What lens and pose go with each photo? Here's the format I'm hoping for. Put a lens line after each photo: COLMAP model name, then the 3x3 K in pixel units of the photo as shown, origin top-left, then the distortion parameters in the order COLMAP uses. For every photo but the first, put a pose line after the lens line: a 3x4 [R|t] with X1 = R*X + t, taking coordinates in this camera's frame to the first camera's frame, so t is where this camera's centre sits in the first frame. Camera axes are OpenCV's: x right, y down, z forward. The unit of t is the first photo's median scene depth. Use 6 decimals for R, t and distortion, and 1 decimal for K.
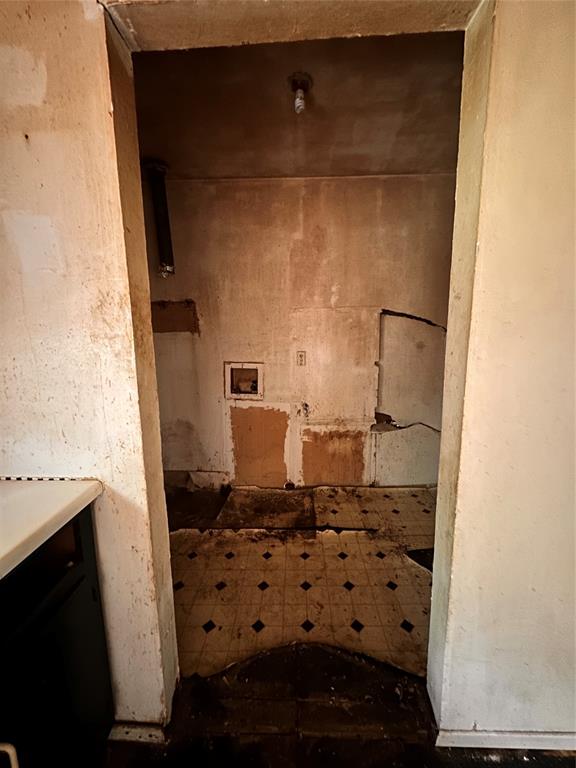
lens RADIAL K [[309.8, 0, 286.8], [0, 309.8, 382.8], [0, 0, 1]] dist [-0.001405, 0.000039]
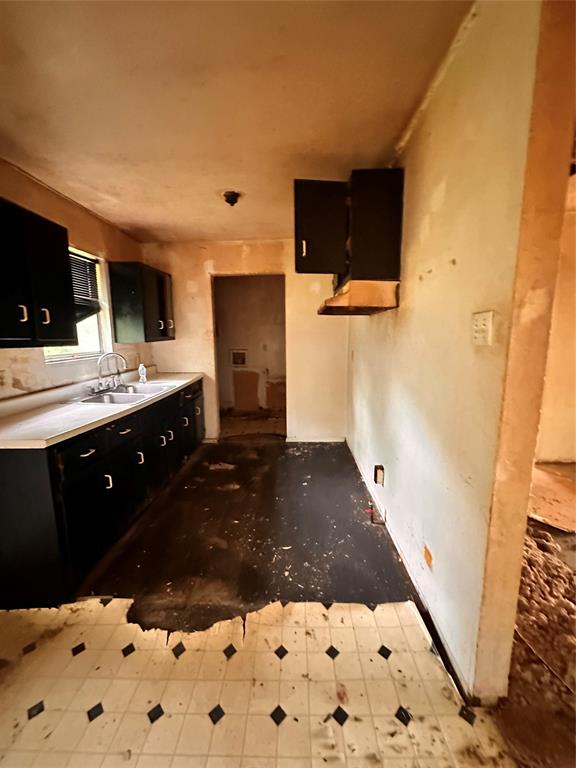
lens RADIAL K [[309.8, 0, 286.8], [0, 309.8, 382.8], [0, 0, 1]] dist [-0.001405, 0.000039]
pose [[0.999961, 0.001019, 0.008736, 0.183447], [-0.001015, 0.999999, -0.000498, 0.167474], [-0.008737, 0.000489, 0.999962, -1.197533]]
